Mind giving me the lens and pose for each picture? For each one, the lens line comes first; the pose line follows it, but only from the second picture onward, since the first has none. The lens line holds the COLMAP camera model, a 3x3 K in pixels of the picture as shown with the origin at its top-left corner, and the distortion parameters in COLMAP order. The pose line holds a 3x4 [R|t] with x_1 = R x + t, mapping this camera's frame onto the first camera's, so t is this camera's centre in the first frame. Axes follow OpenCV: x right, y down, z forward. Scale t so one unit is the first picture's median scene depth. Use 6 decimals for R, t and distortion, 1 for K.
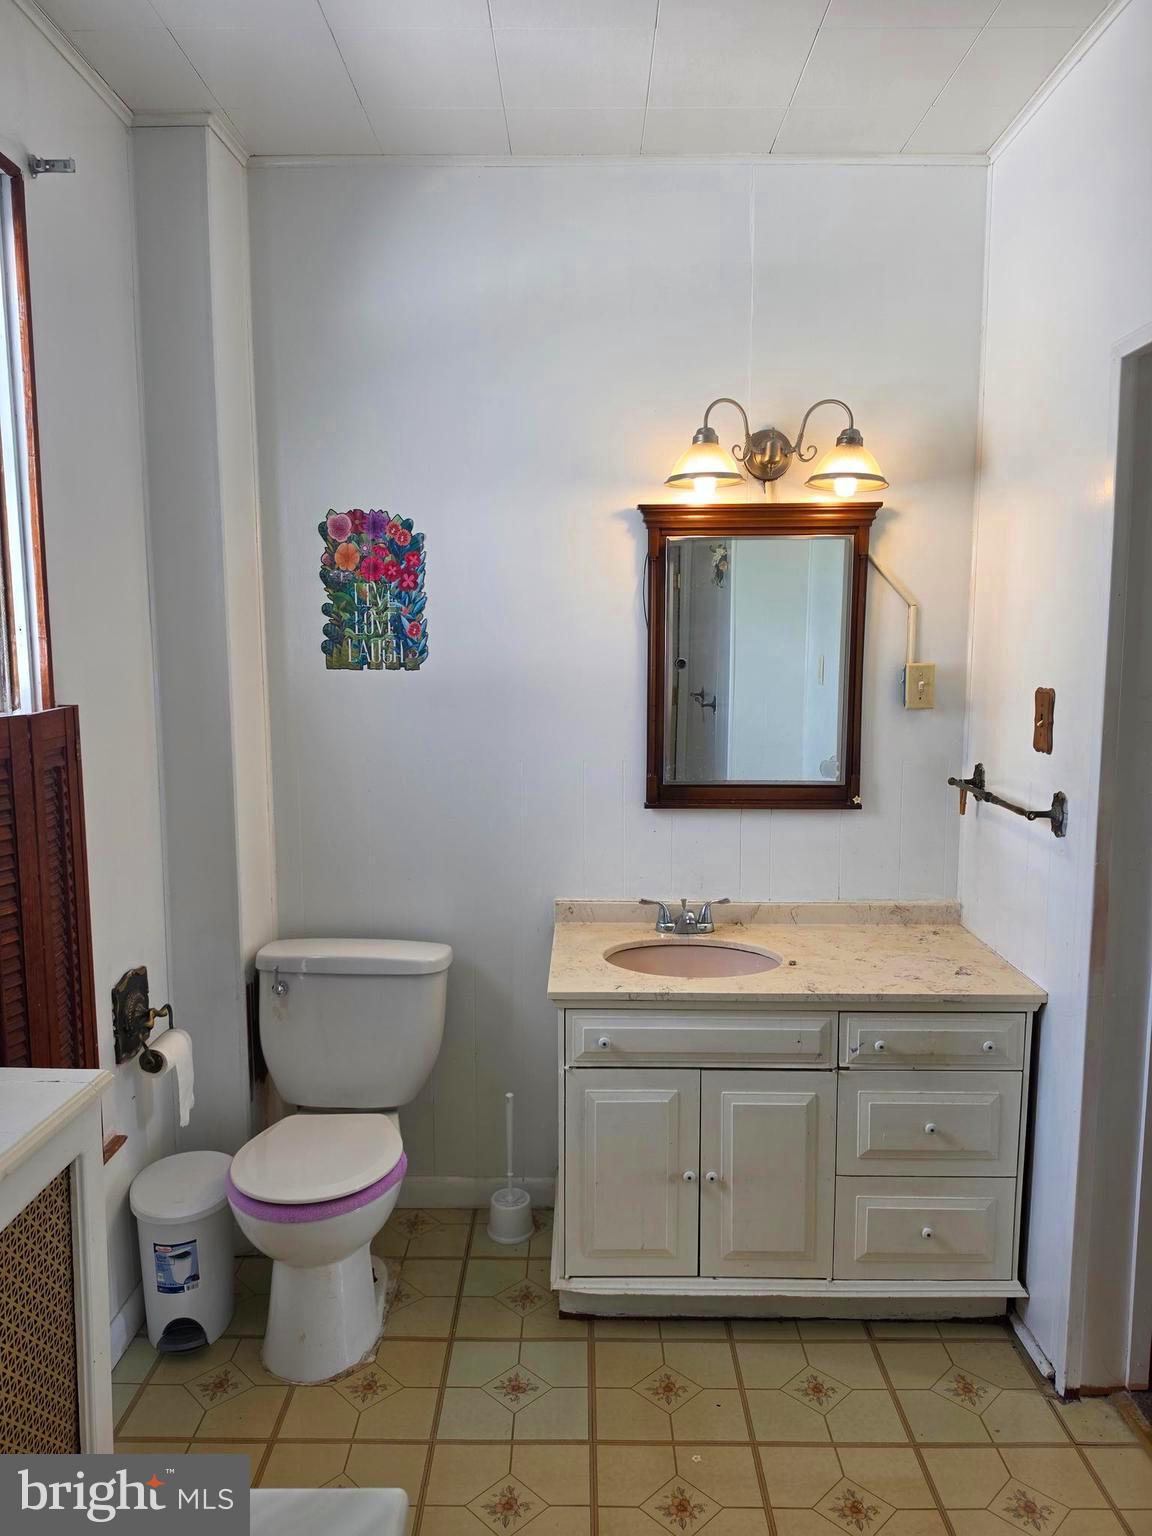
lens RADIAL K [[1063.7, 0, 572.1], [0, 1063.7, 777.8], [0, 0, 1]] dist [0.076706, -0.096673]
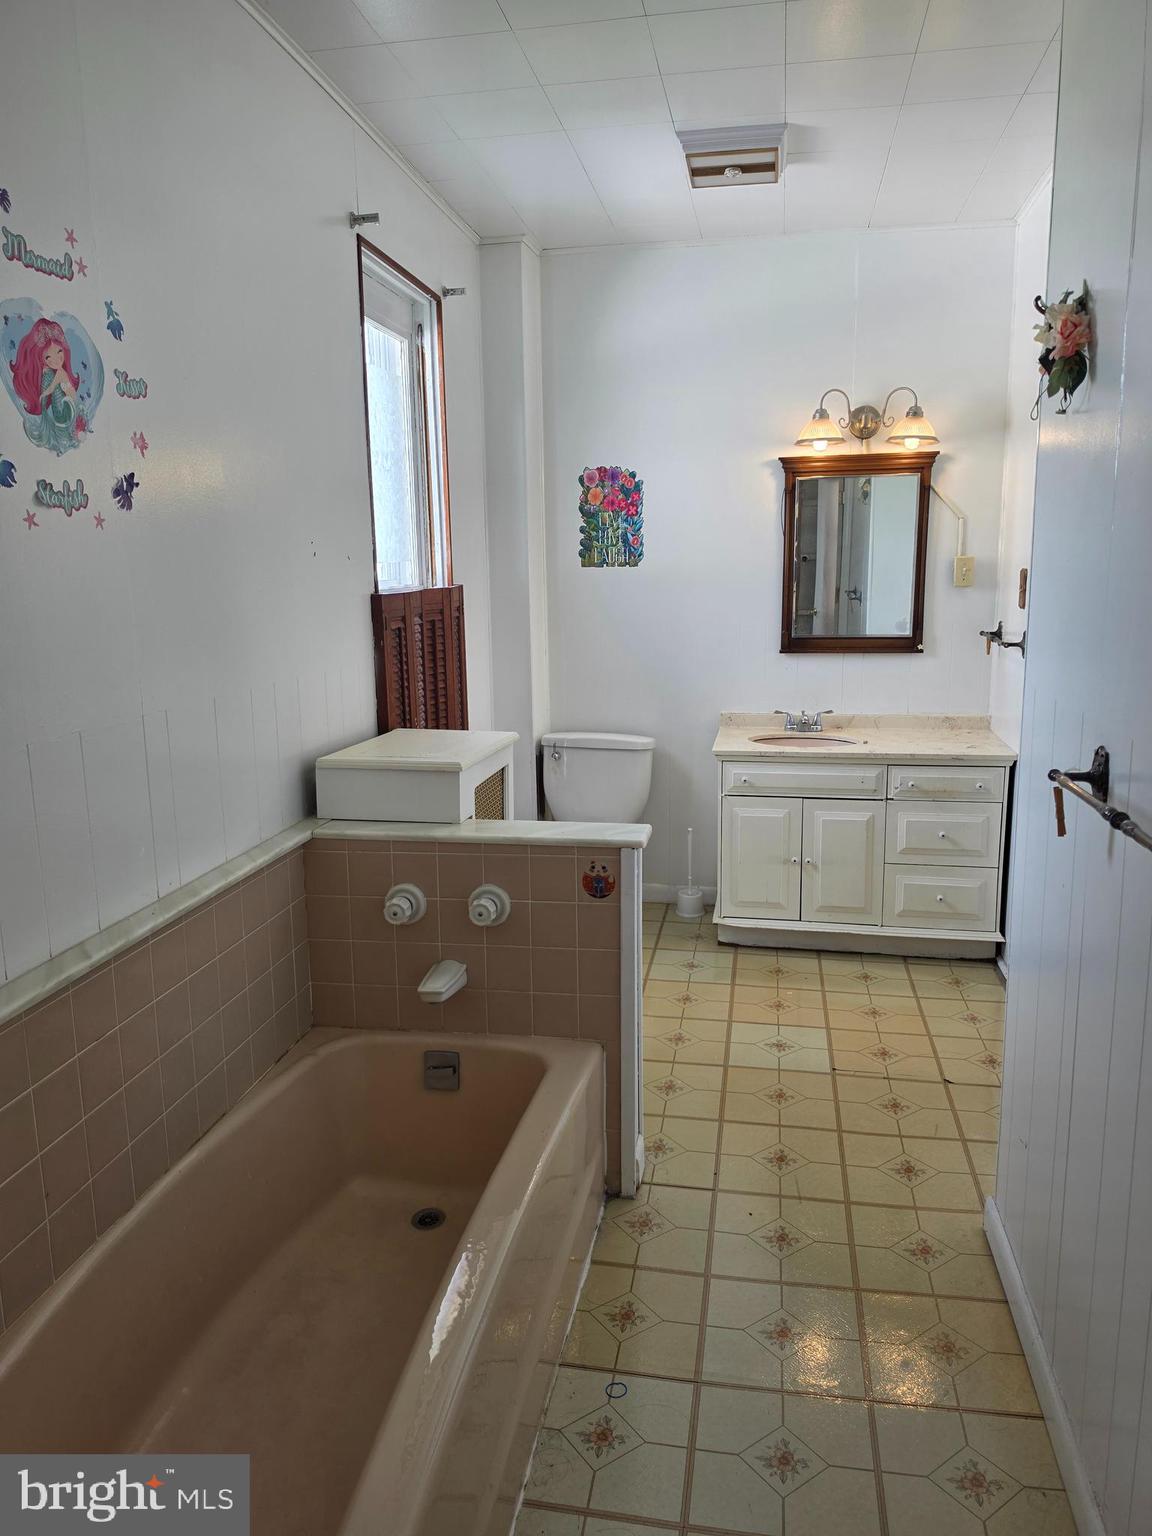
lens RADIAL K [[1063.7, 0, 567.2], [0, 1063.7, 764.6], [0, 0, 1]] dist [0.076706, -0.096673]
pose [[0.983982, 0.019798, -0.177166, 0.044897], [-0.008476, 0.997886, 0.064436, 0.099639], [0.178067, -0.061903, 0.982069, -0.651608]]
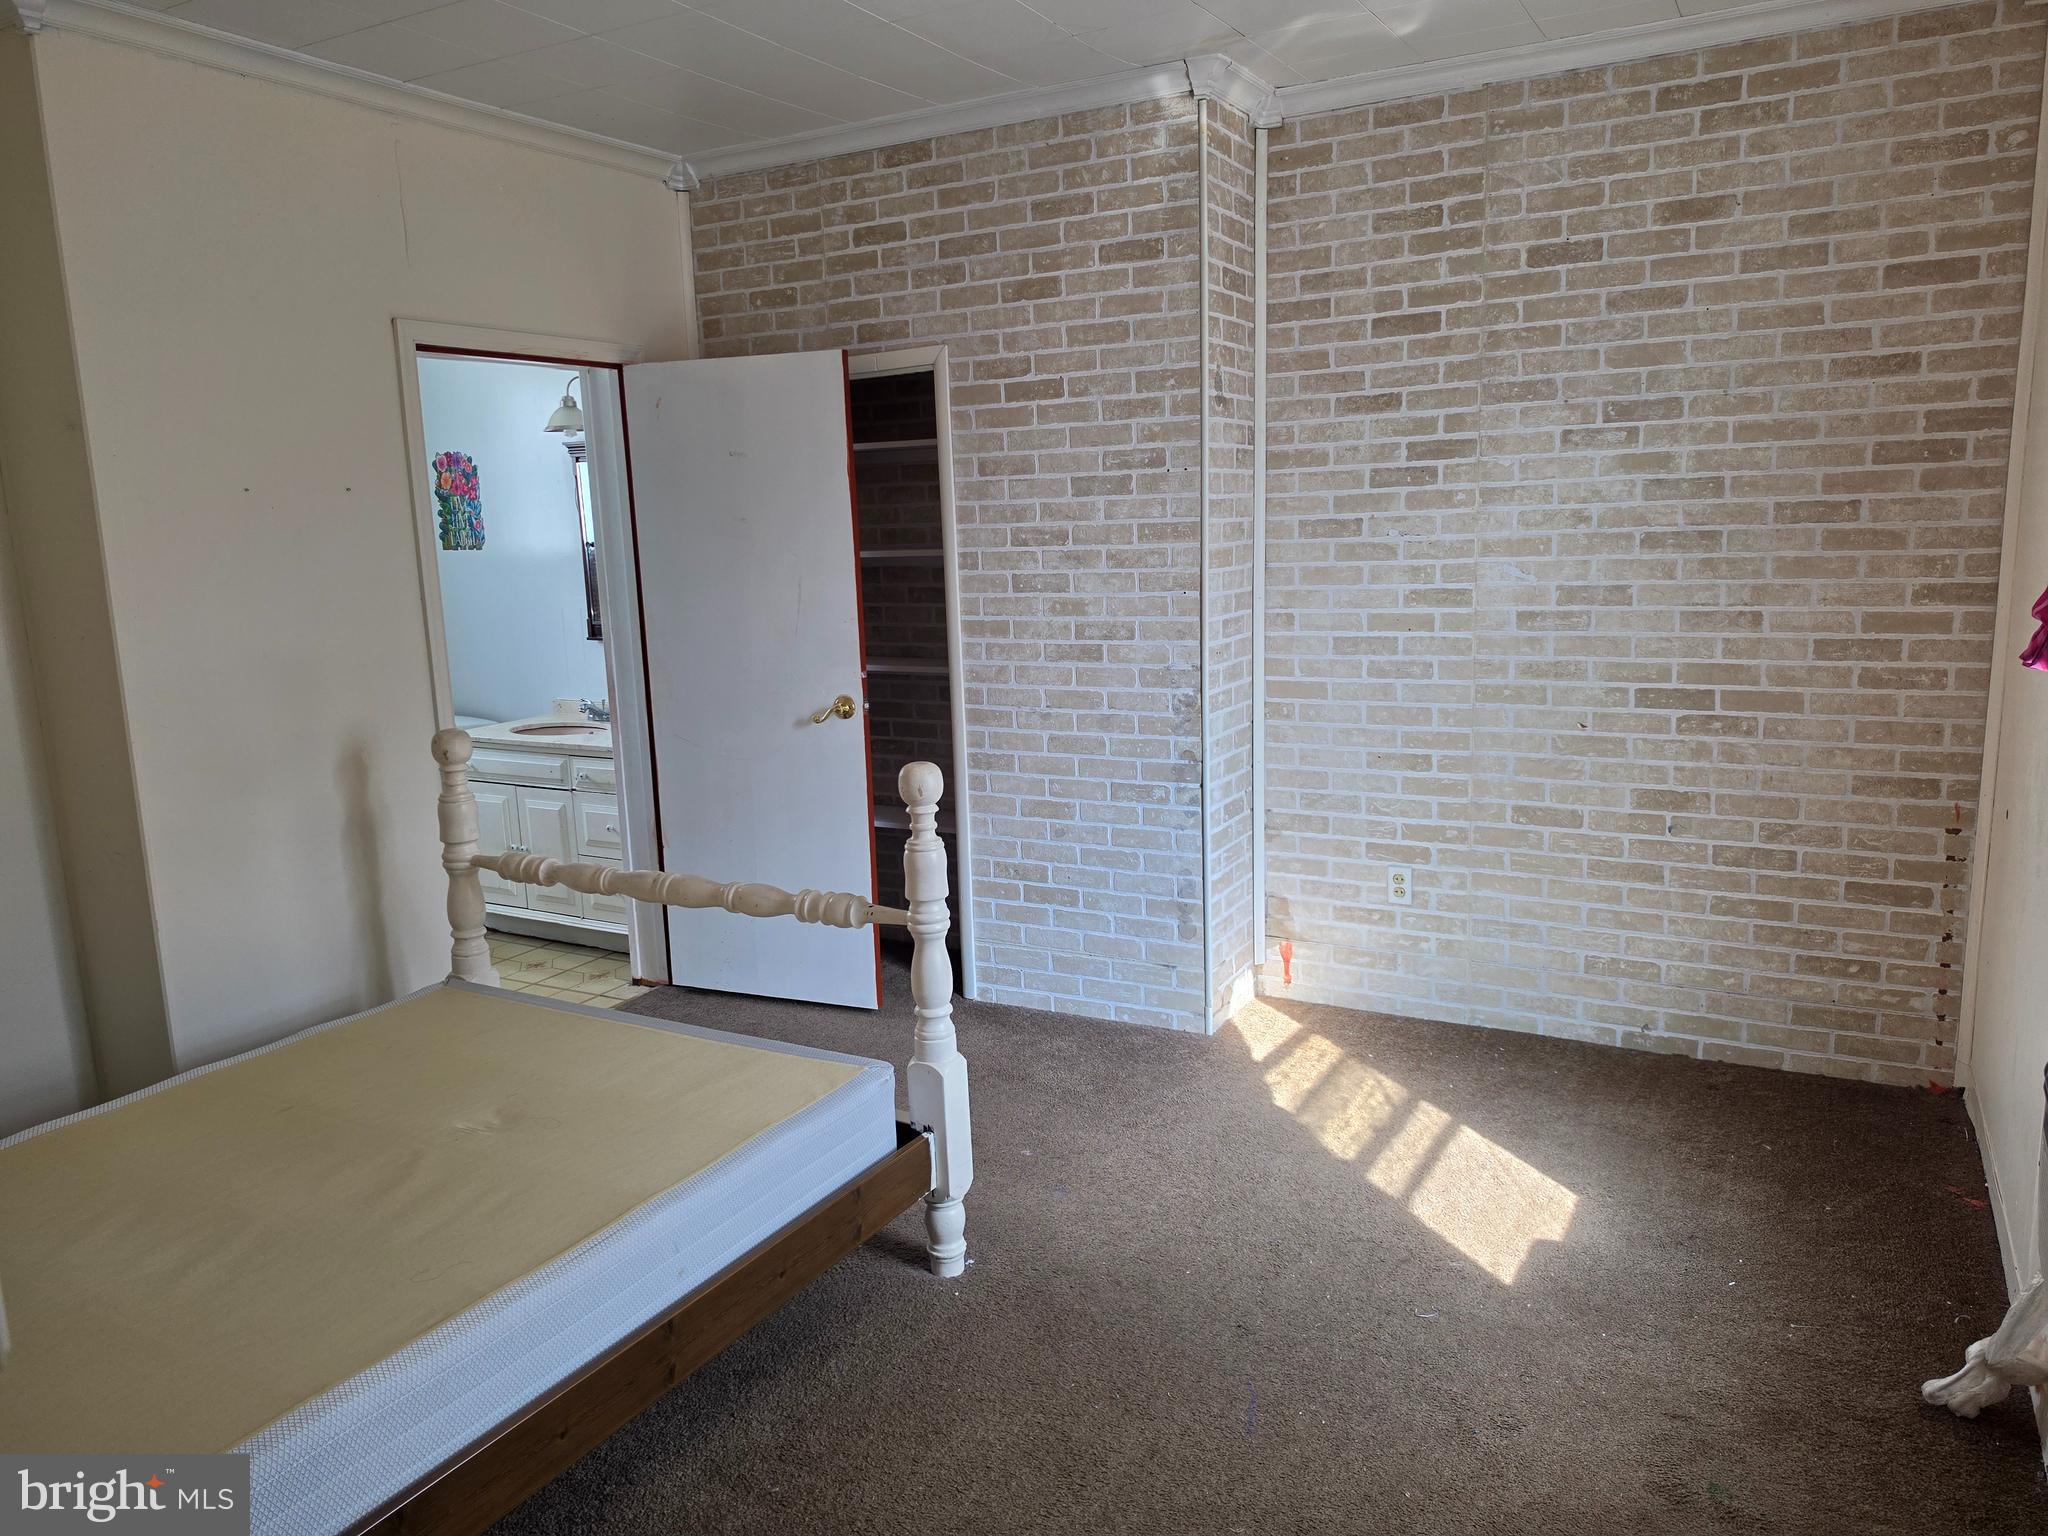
lens RADIAL K [[1418.3, 0, 1023.5], [0, 1418.3, 759.0], [0, 0, 1]] dist [0.076706, -0.096673]
pose [[0.878773, 0.057134, -0.473808, 1.698133], [-0.028890, 0.997356, 0.066684, 0.048230], [0.476365, -0.044912, 0.878100, -0.548708]]
